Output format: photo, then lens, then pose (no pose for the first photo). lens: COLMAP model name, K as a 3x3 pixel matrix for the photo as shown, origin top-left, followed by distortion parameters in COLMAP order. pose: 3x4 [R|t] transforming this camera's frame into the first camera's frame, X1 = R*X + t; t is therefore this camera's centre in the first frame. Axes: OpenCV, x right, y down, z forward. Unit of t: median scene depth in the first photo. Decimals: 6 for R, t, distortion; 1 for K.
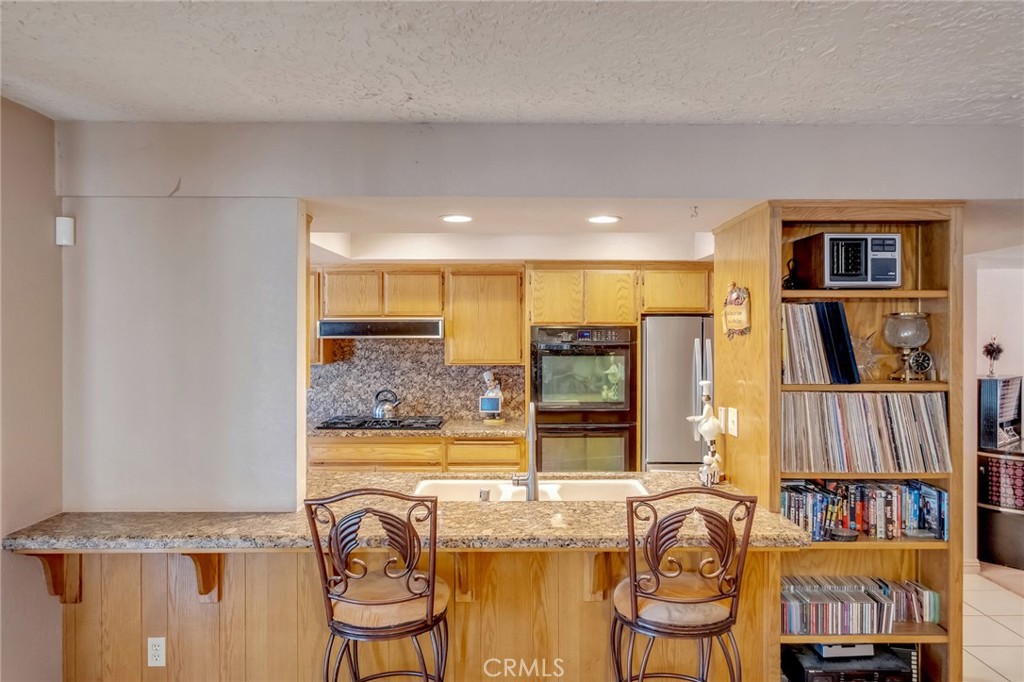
lens RADIAL K [[710.8, 0, 512.0], [0, 710.8, 341.0], [0, 0, 1]] dist [-0.001024, 0.000085]
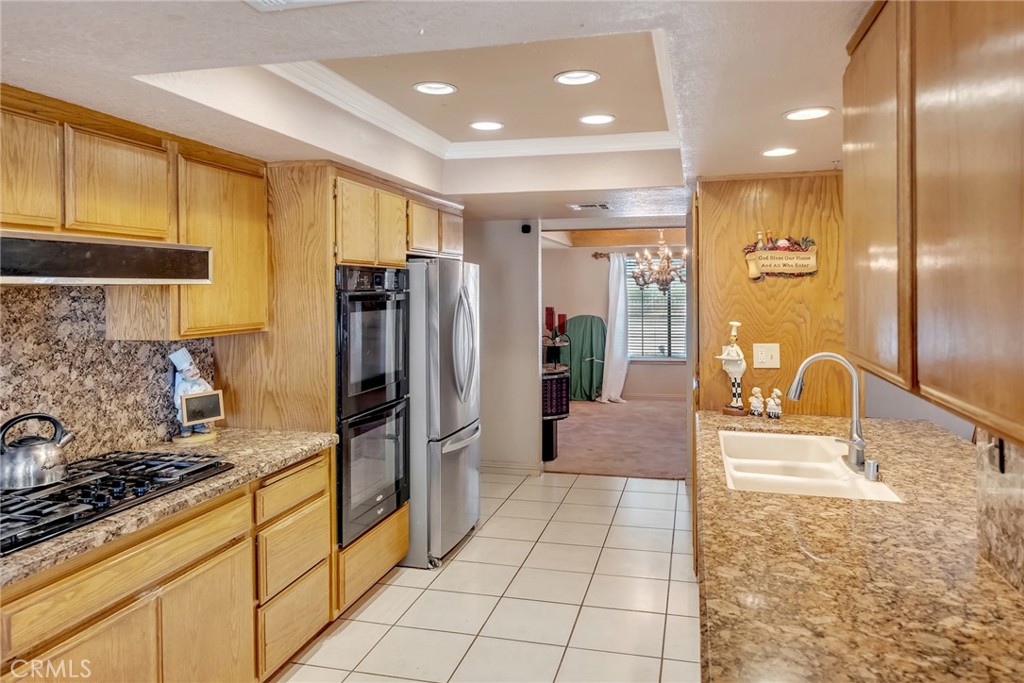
lens RADIAL K [[710.8, 0, 512.0], [0, 710.8, 341.5], [0, 0, 1]] dist [-0.001024, 0.000085]
pose [[0.240725, -0.070282, 0.968045, -0.513667], [0.004012, 0.997438, 0.071418, -0.000004], [-0.970585, -0.013308, 0.240390, 0.656334]]
